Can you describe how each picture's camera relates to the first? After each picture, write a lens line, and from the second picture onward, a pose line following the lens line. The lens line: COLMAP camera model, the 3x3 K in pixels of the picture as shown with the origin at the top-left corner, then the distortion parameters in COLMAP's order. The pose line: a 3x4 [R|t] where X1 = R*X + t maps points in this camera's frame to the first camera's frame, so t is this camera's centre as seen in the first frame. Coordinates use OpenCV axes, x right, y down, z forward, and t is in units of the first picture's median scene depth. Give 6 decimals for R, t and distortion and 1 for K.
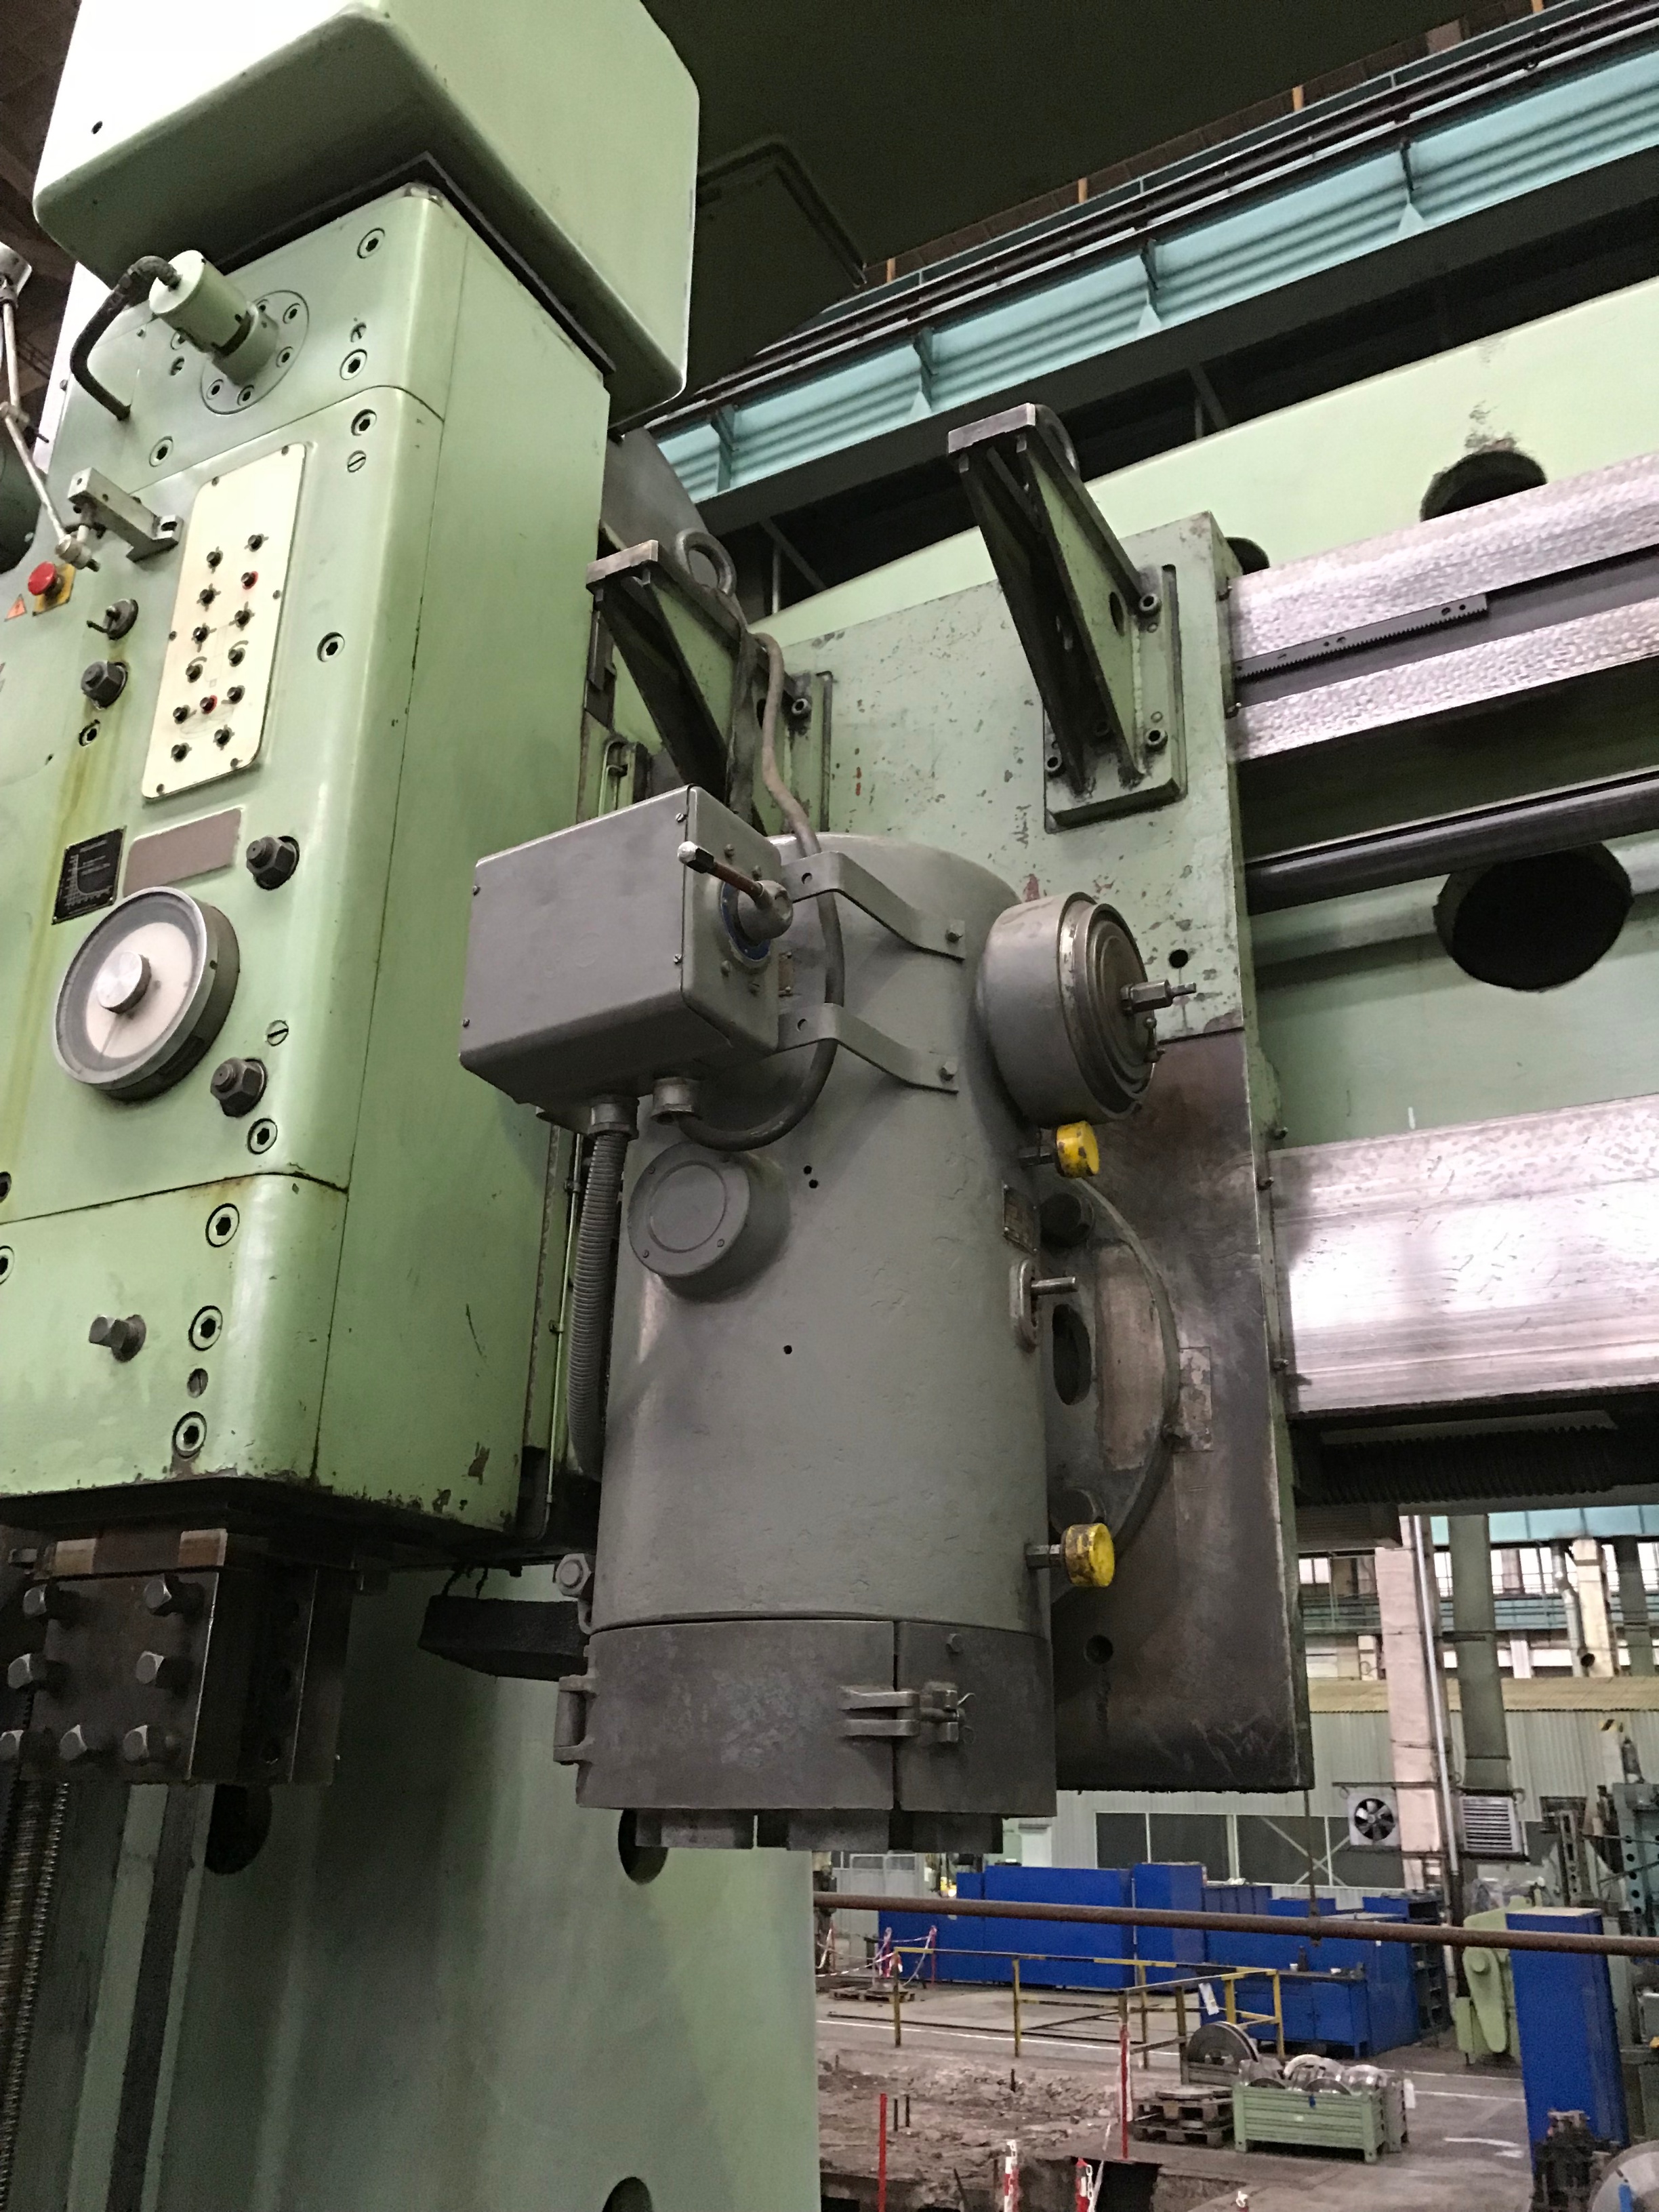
lens RADIAL K [[1808.4, 0, 828.8], [0, 1808.4, 1109.7], [0, 0, 1]] dist [0.041777, -0.018515]
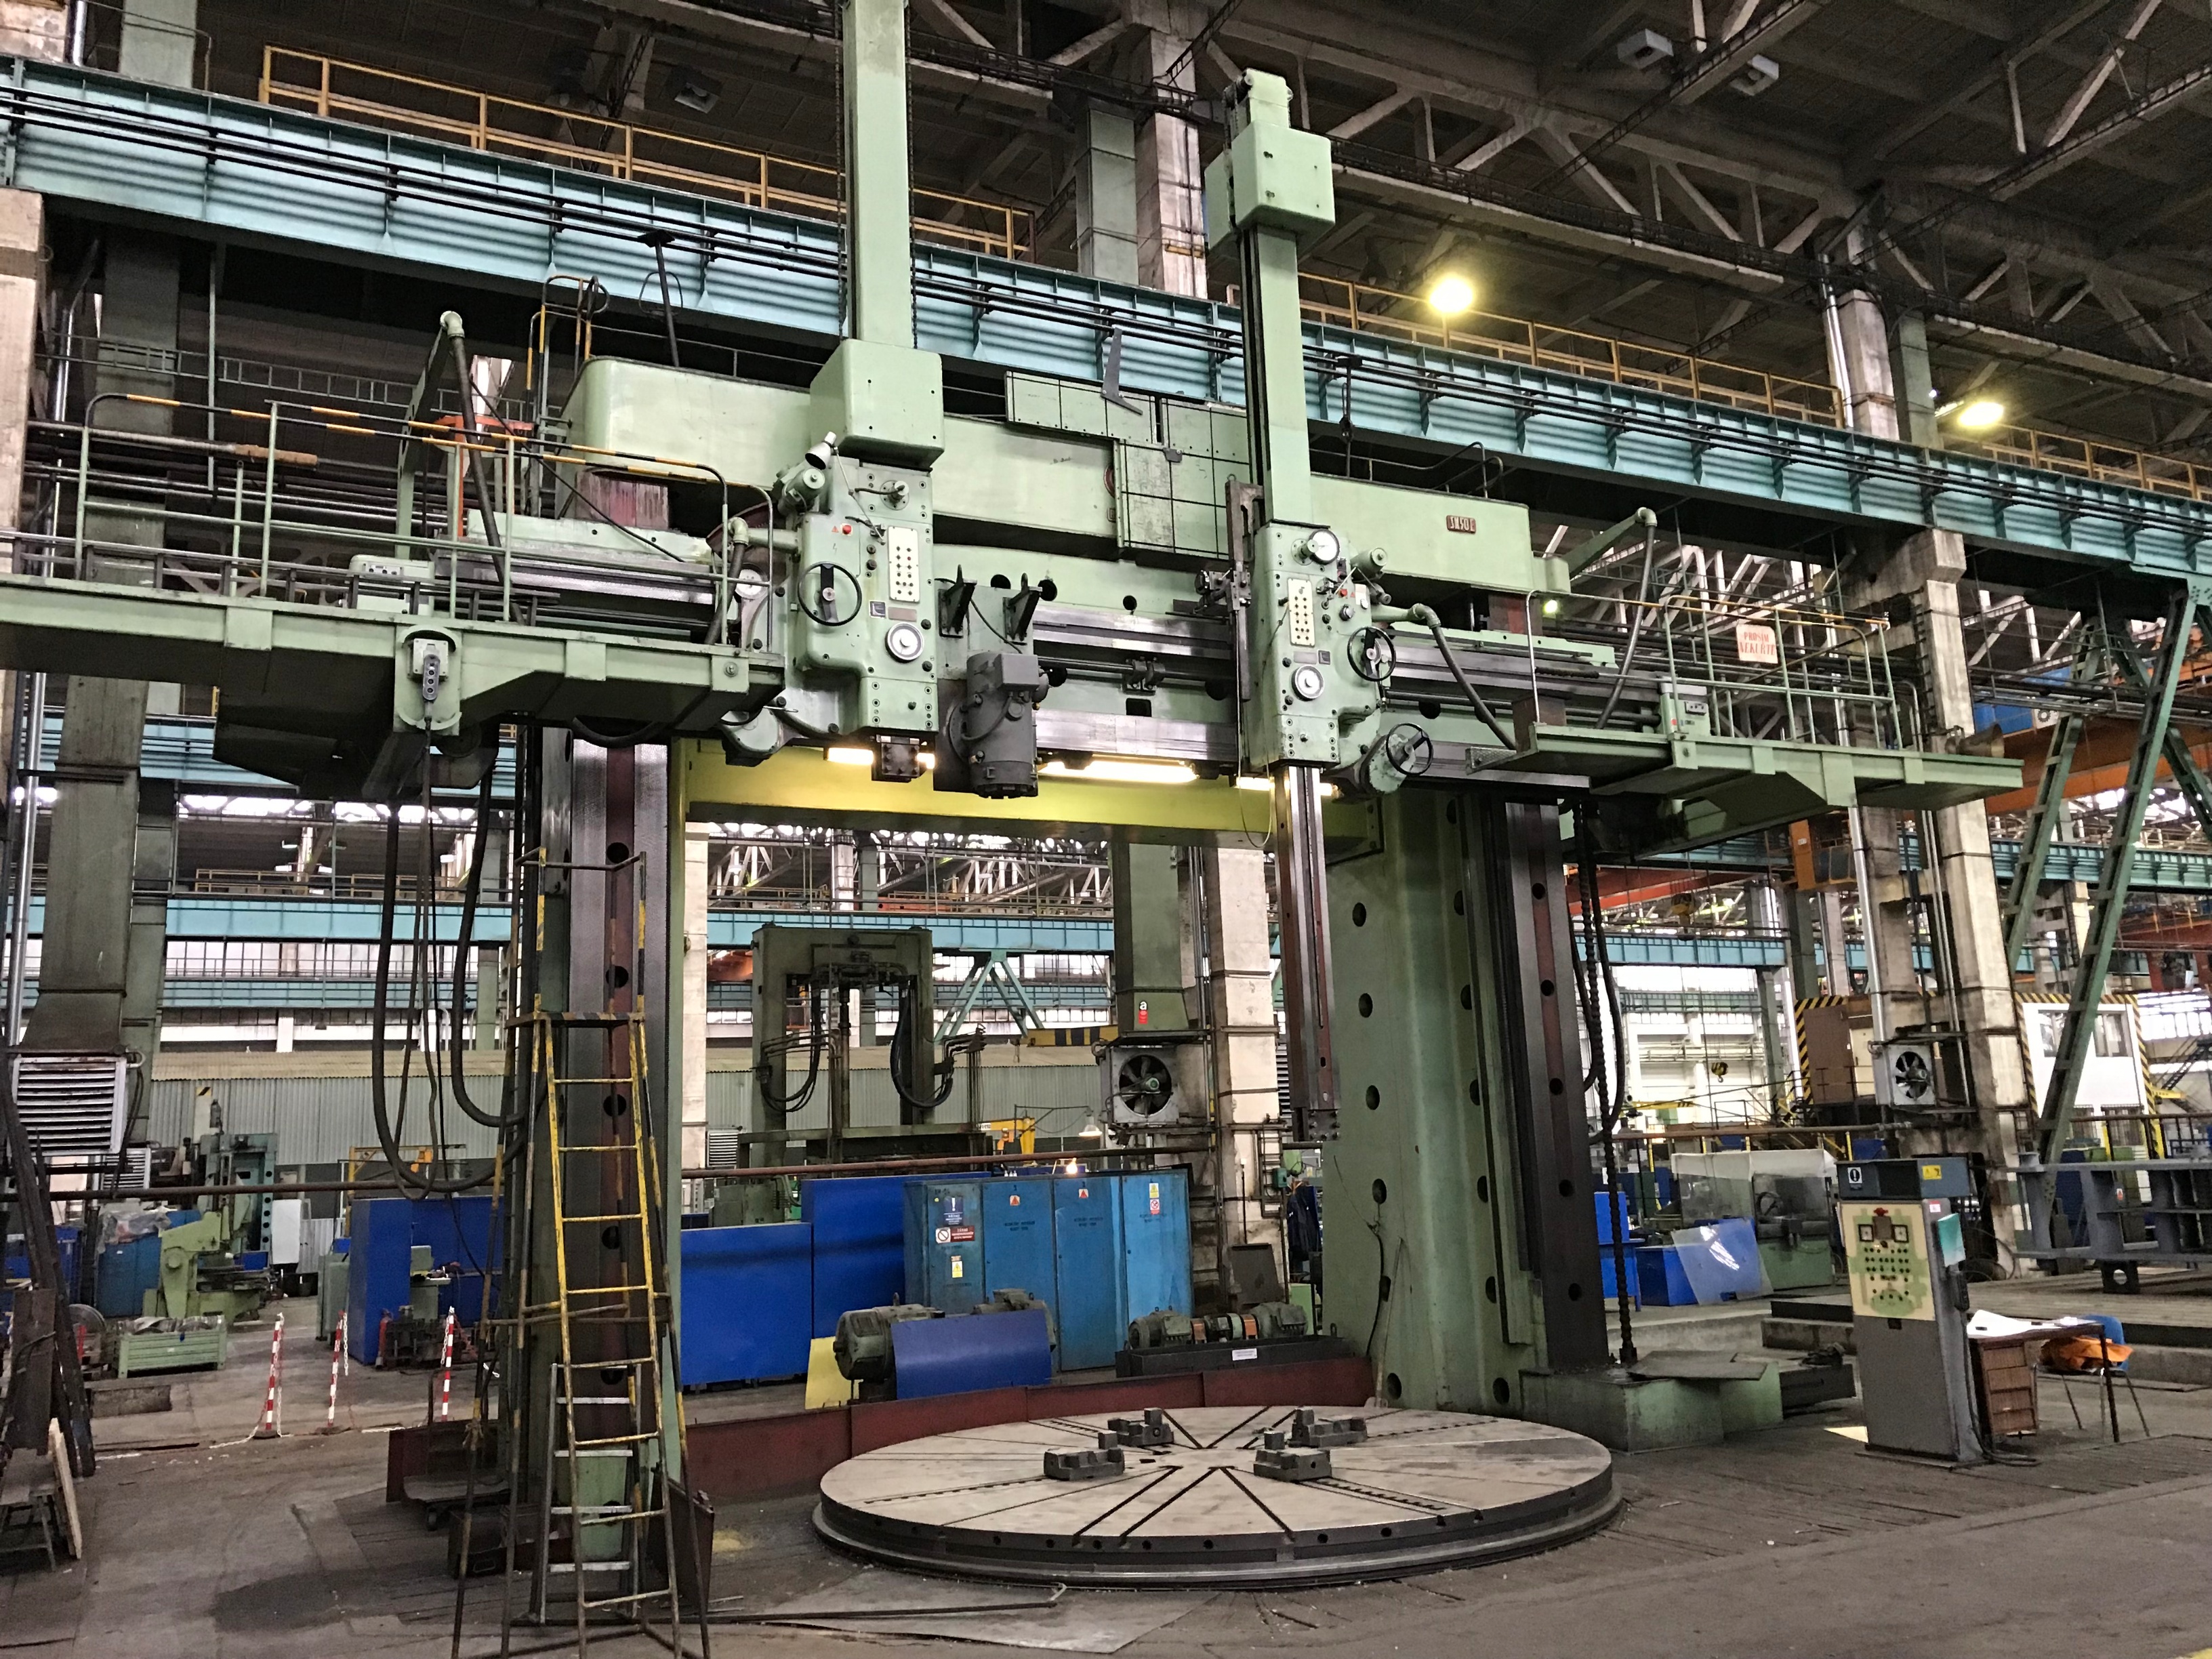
lens RADIAL K [[1808.4, 0, 1125.8], [0, 1808.4, 833.5], [0, 0, 1]] dist [0.041777, -0.018515]
pose [[0.561756, 0.118513, 0.818771, -3.887451], [-0.224495, 0.974389, 0.012988, 0.246084], [-0.796261, -0.191106, 0.573974, -2.459435]]
